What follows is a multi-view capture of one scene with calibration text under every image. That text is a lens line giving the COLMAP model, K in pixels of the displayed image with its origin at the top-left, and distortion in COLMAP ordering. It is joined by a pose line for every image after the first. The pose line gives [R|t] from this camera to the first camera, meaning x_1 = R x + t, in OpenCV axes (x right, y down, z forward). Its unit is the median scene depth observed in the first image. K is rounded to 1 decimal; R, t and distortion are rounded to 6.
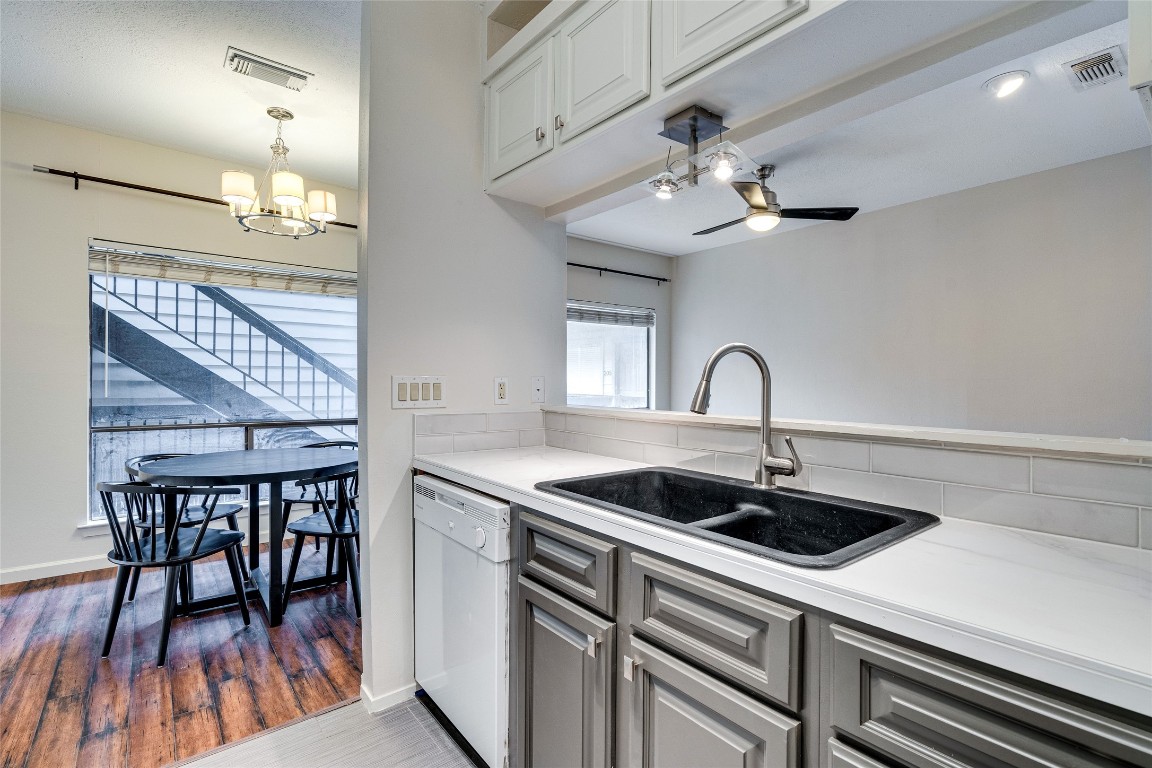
lens RADIAL K [[546.4, 0, 574.3], [0, 546.4, 376.8], [0, 0, 1]] dist [0.000389, 0.000124]
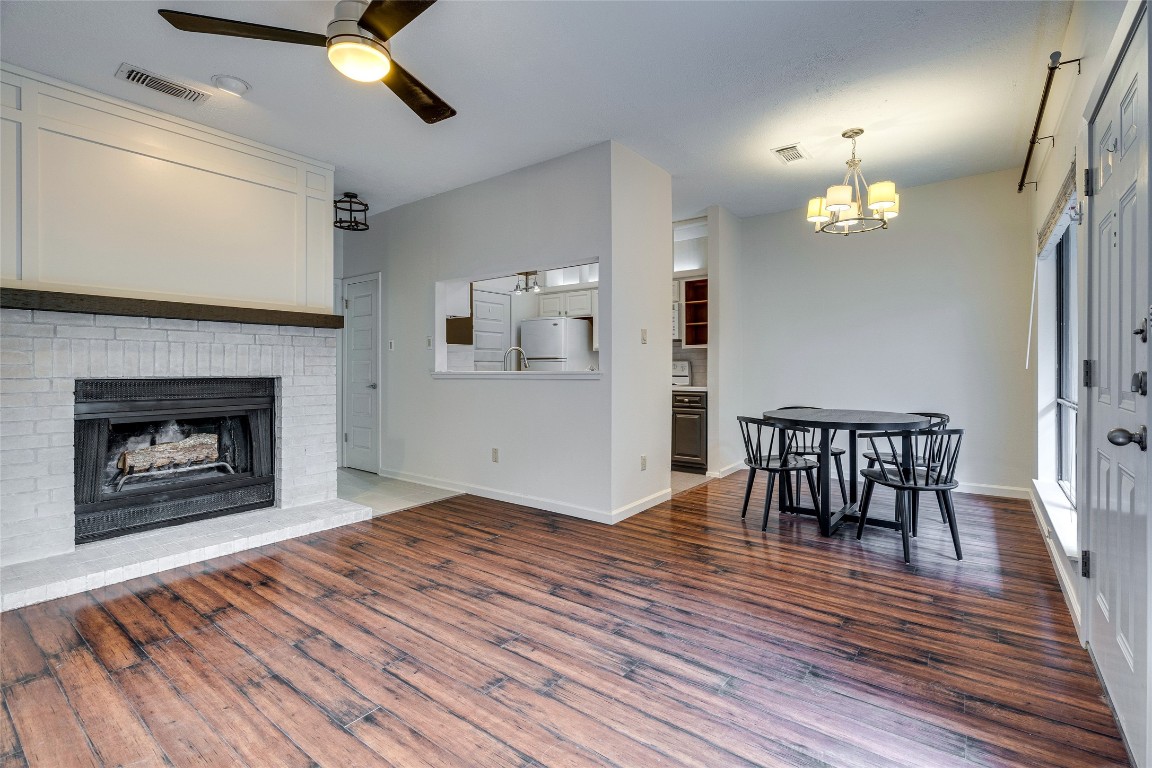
lens RADIAL K [[528.9, 0, 579.3], [0, 528.9, 364.9], [0, 0, 1]] dist [-0.001336, 0.000144]
pose [[-0.971764, -0.001087, -0.235952, 0.327021], [0.002619, 0.999878, -0.015394, 0.047540], [0.235940, -0.015577, -0.971643, 2.009806]]
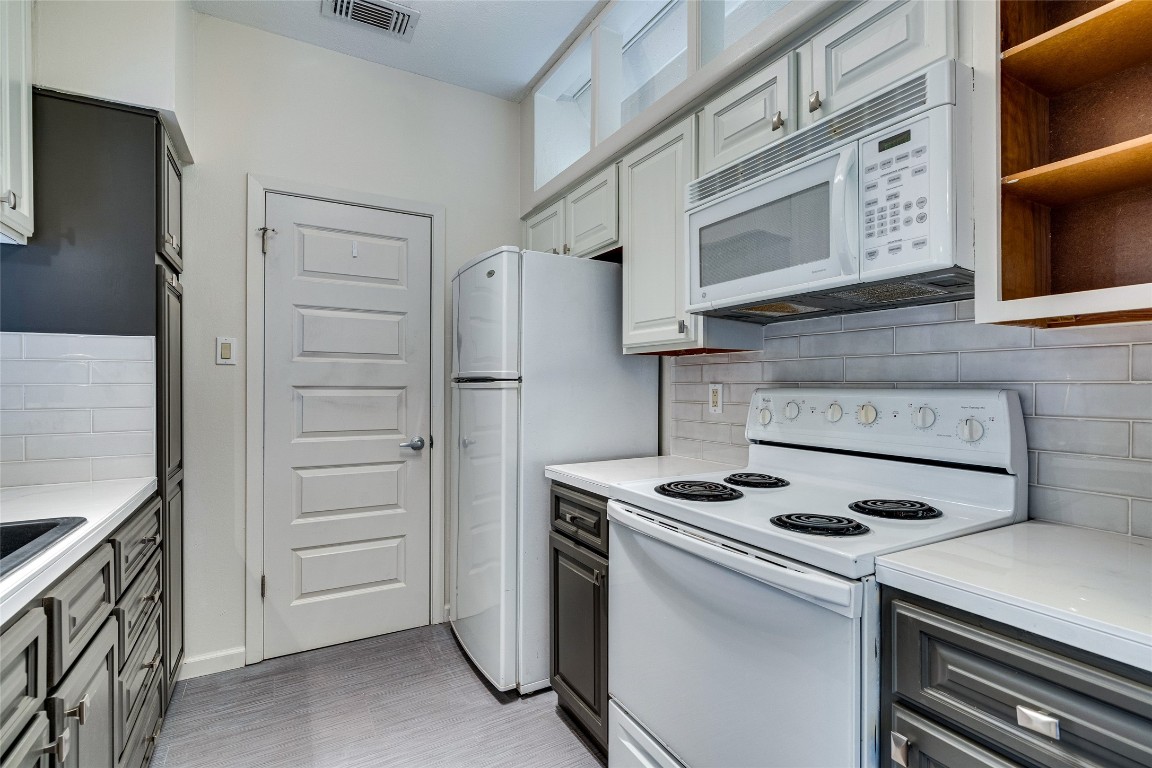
lens RADIAL K [[534.1, 0, 582.5], [0, 534.1, 385.9], [0, 0, 1]] dist [0.000196, 0.000574]
pose [[-0.987768, -0.003725, 0.155886, -0.289016], [-0.005350, 0.999936, -0.010008, 0.005057], [-0.155838, -0.010719, -0.987724, 0.619946]]
